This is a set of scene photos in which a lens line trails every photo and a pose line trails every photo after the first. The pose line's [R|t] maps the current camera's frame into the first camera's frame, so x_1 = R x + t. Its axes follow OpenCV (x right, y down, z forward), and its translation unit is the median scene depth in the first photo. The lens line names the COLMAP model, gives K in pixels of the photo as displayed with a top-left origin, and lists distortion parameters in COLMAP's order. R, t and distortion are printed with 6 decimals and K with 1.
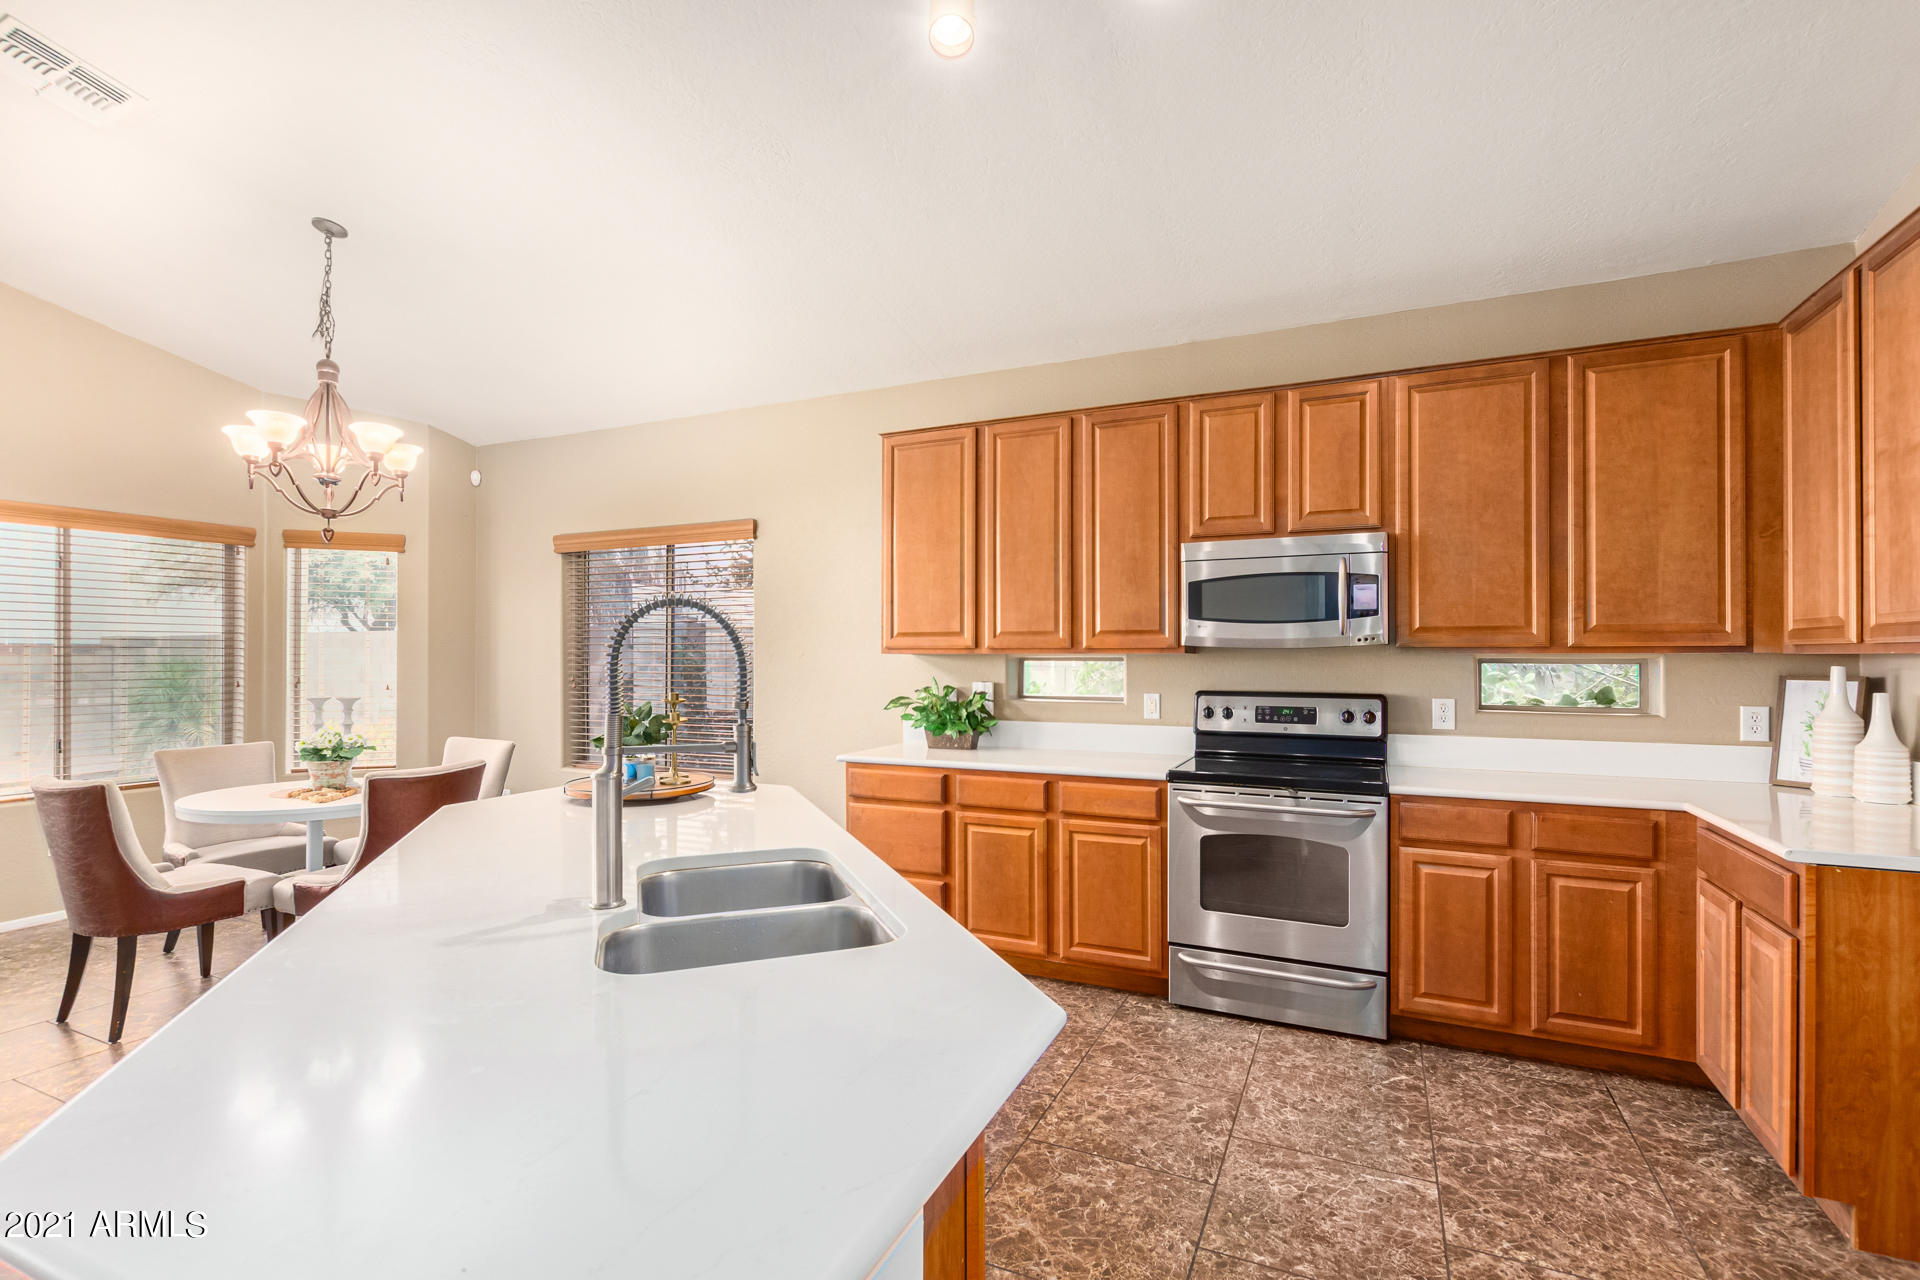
lens RADIAL K [[882.2, 0, 960.2], [0, 882.2, 656.3], [0, 0, 1]] dist [0.007554, -0.003599]
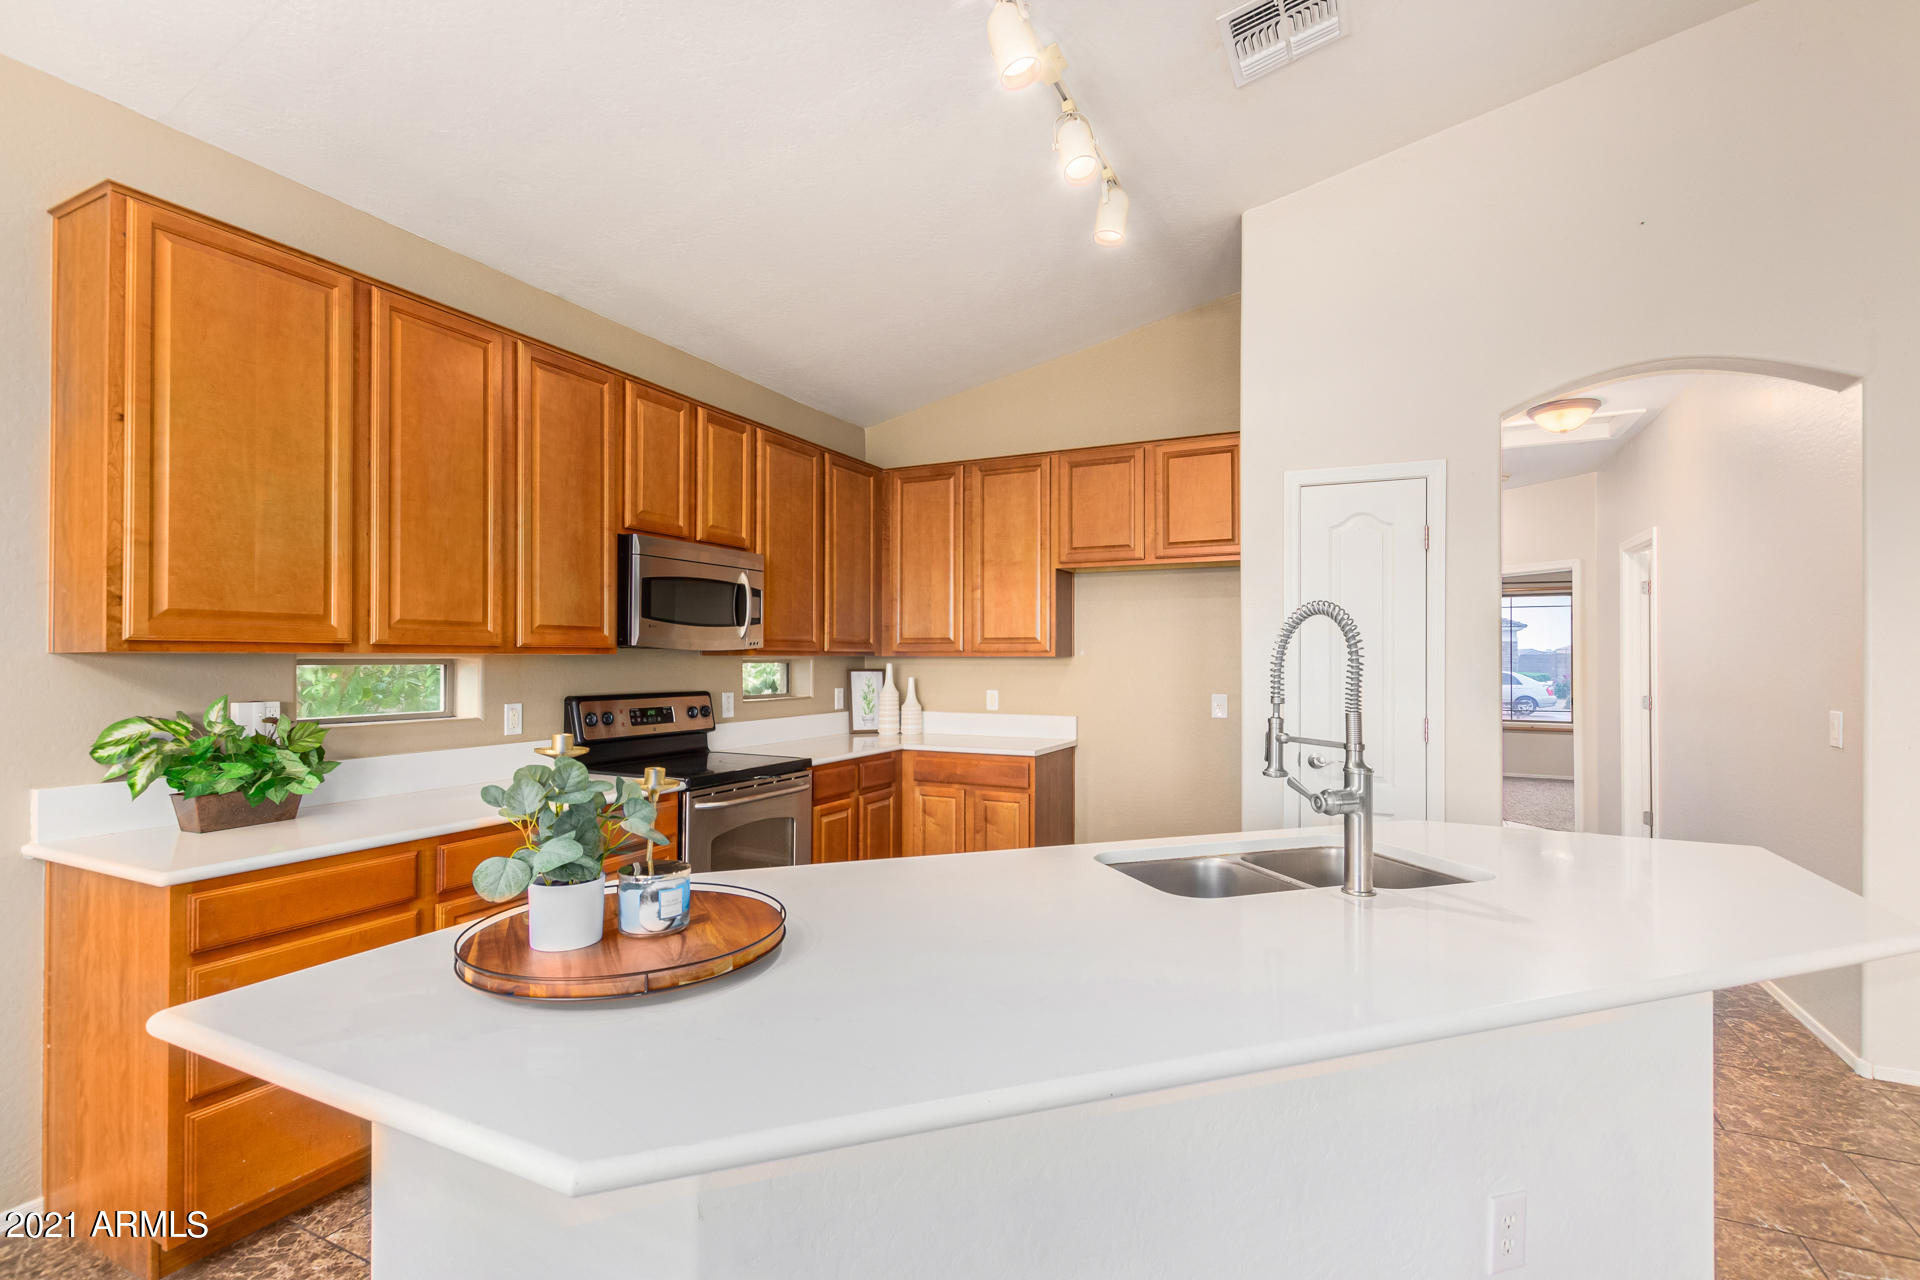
lens RADIAL K [[882.2, 0, 959.9], [0, 882.2, 648.1], [0, 0, 1]] dist [0.007554, -0.003599]
pose [[0.021281, 0.011540, 0.999707, -0.705563], [-0.001337, 0.999933, -0.011514, 0.000280], [-0.999773, -0.001092, 0.021295, 0.694198]]
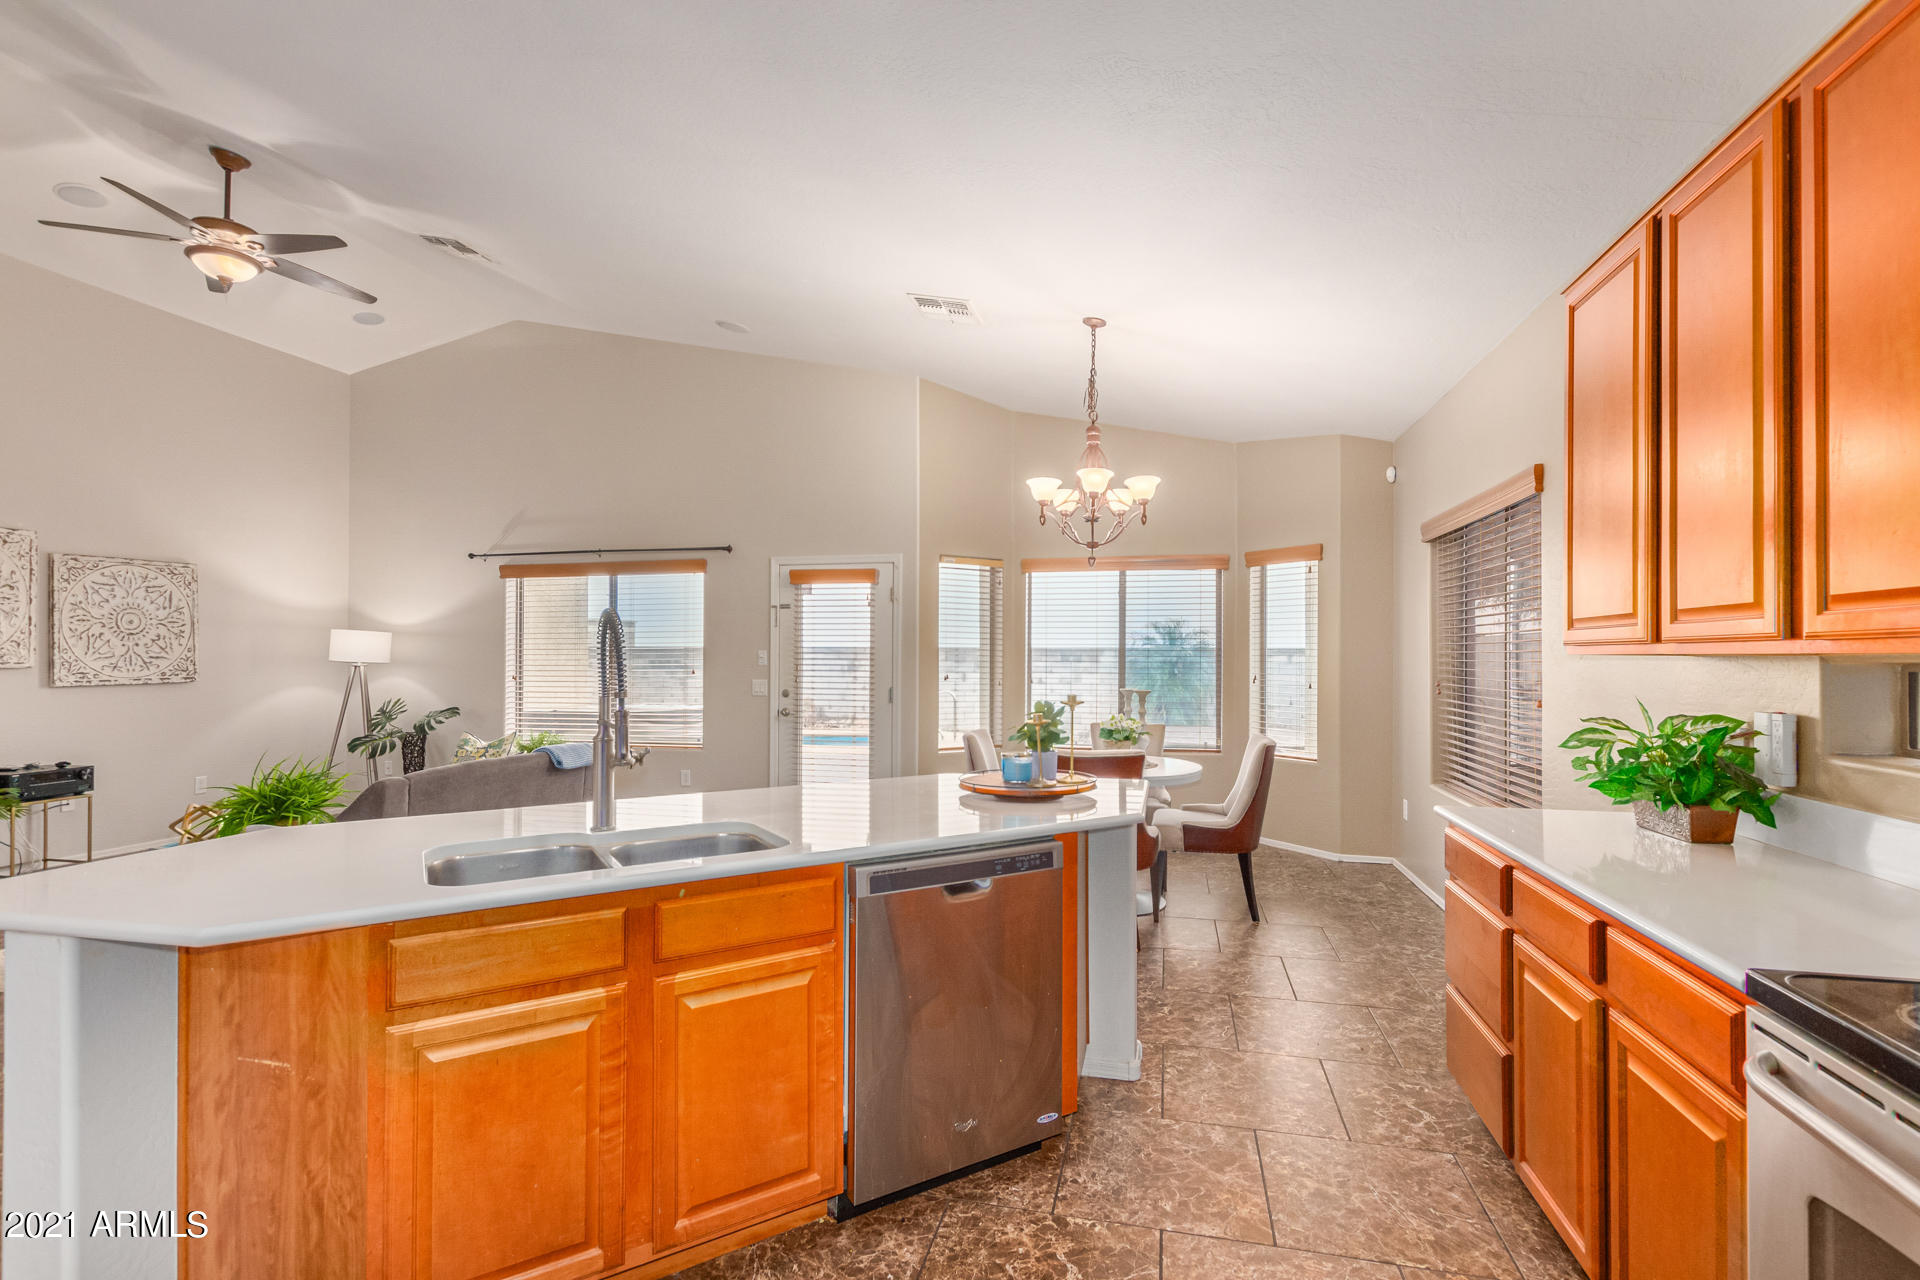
lens RADIAL K [[882.2, 0, 958.3], [0, 882.2, 644.7], [0, 0, 1]] dist [0.007554, -0.003599]
pose [[0.199333, -0.011856, -0.979860, 0.538631], [-0.004777, 0.999903, -0.013070, 0.000664], [0.979920, 0.007286, 0.199257, 0.605762]]
